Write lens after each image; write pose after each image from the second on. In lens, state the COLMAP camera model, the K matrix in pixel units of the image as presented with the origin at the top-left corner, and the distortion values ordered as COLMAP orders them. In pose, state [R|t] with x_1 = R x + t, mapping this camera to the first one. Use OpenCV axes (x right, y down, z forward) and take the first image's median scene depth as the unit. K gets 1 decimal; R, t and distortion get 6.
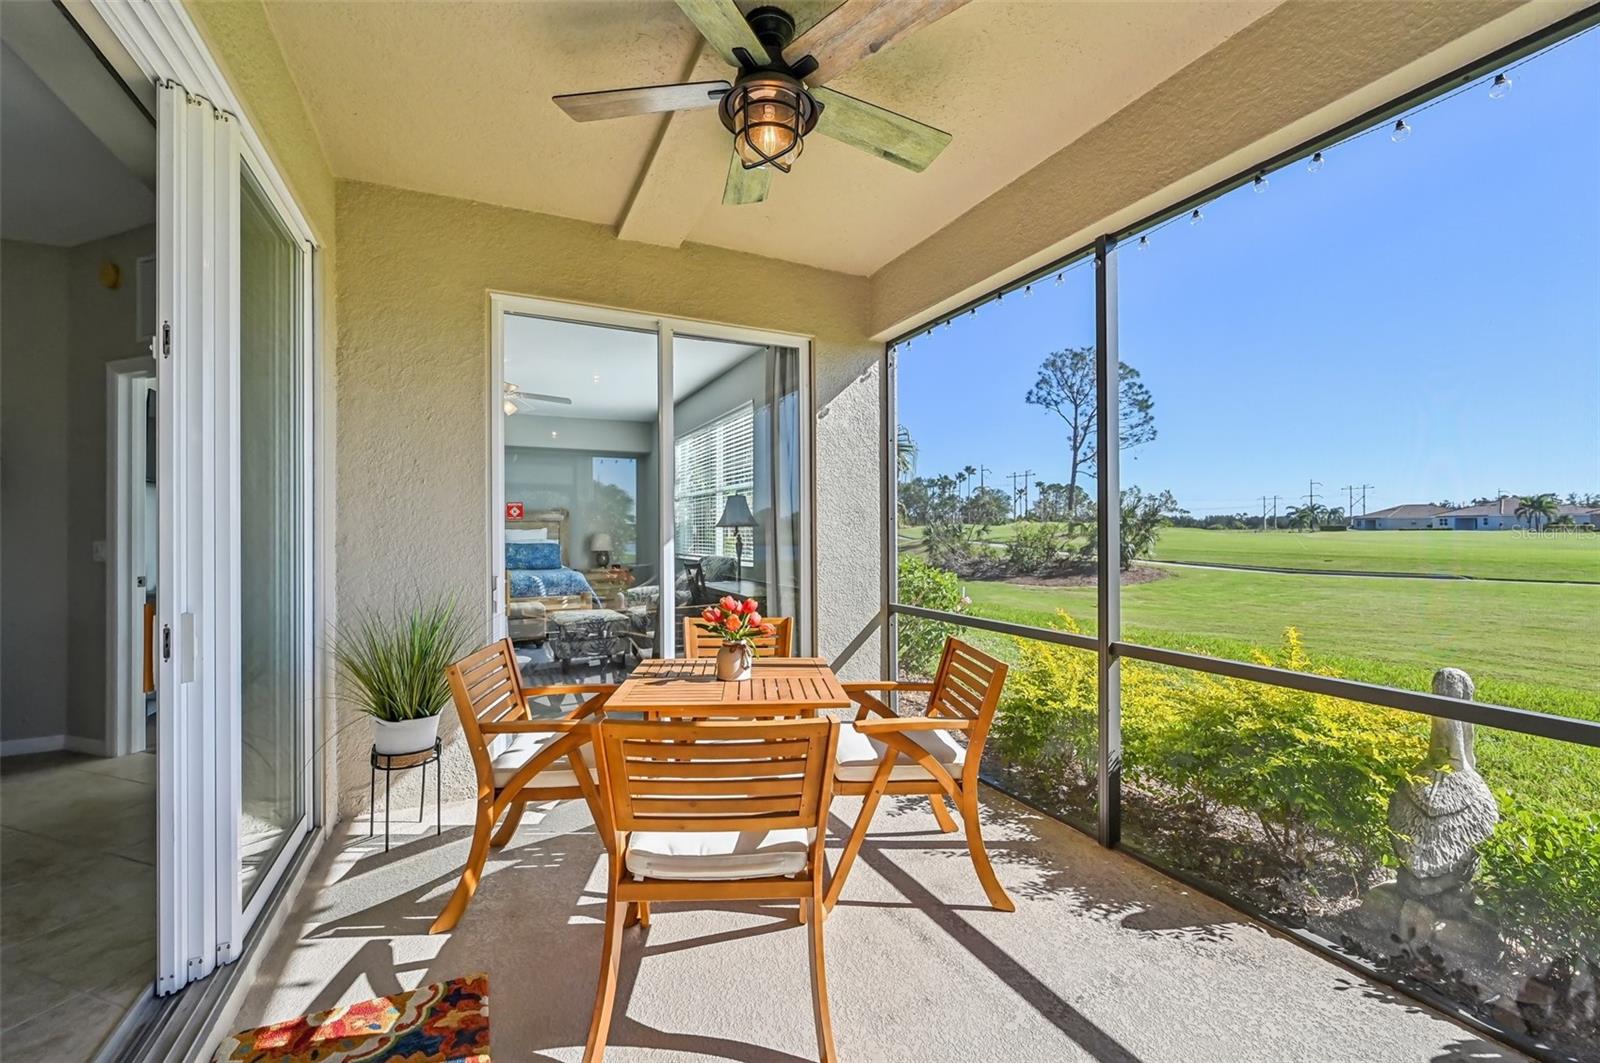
lens RADIAL K [[647.4, 0, 802.0], [0, 647.4, 539.4], [0, 0, 1]] dist [0.006220, 0.000038]
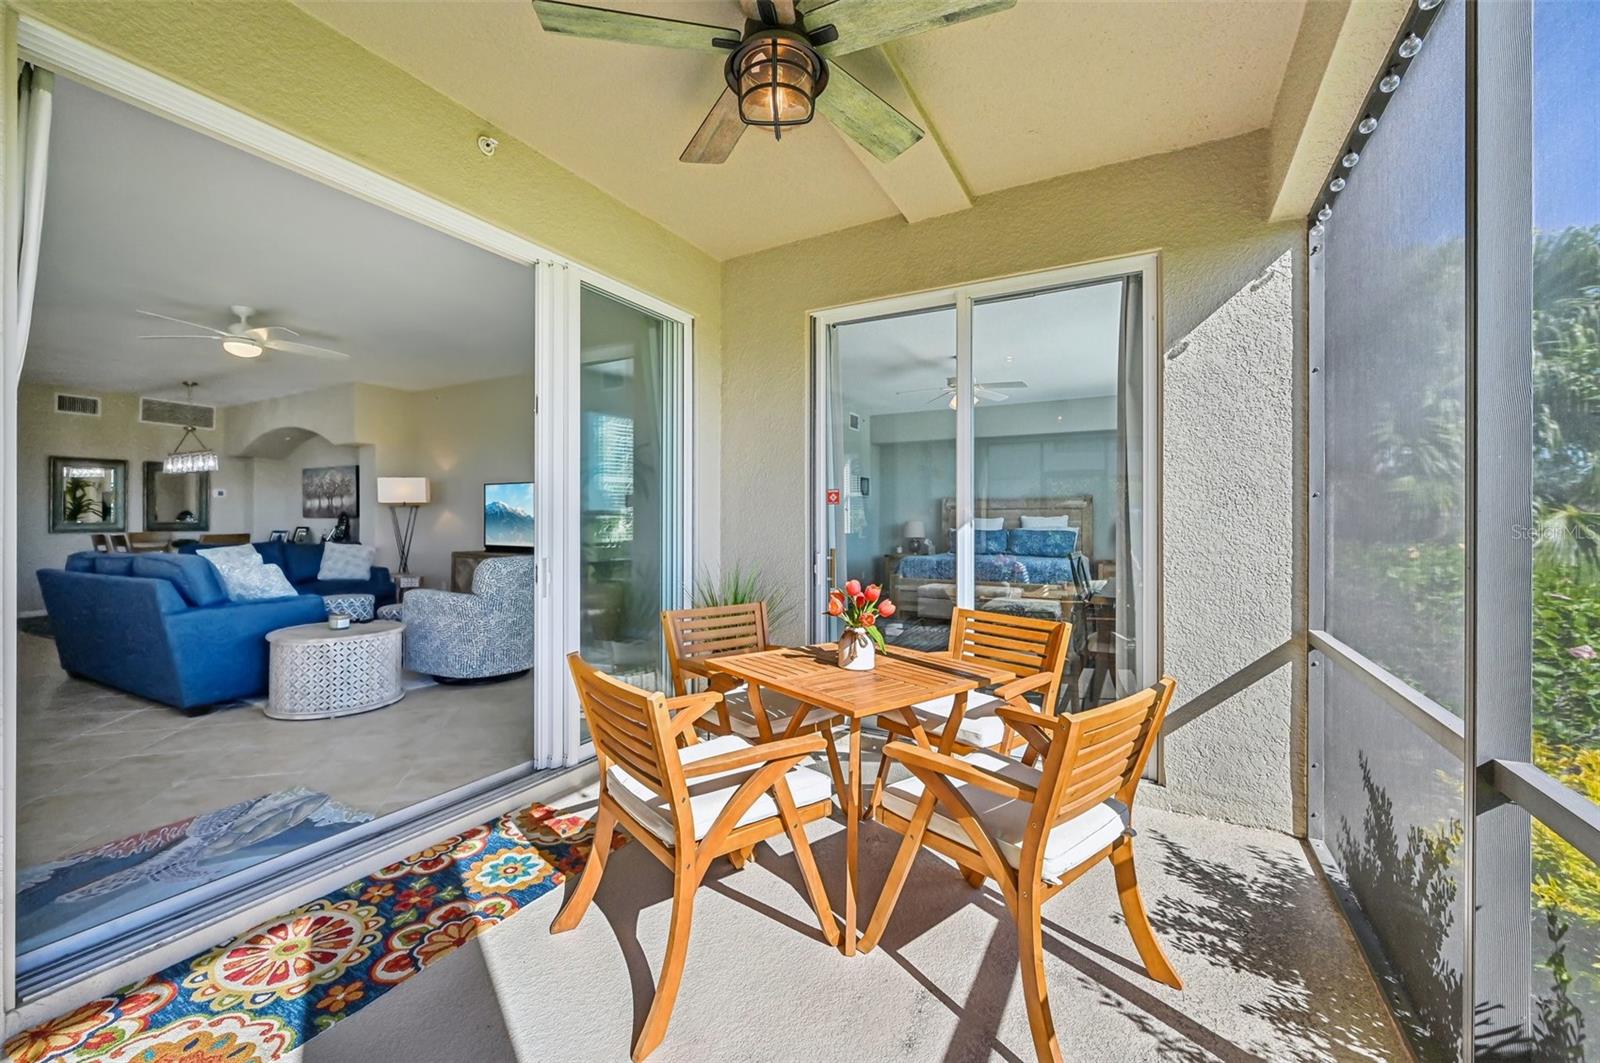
lens RADIAL K [[648.6, 0, 800.0], [0, 648.6, 531.5], [0, 0, 1]] dist [-0.000191, -0.000036]
pose [[0.571801, 0.017730, -0.820201, 0.383728], [-0.015157, 0.999824, 0.011046, 0.004336], [0.820252, 0.006116, 0.571969, 0.241156]]
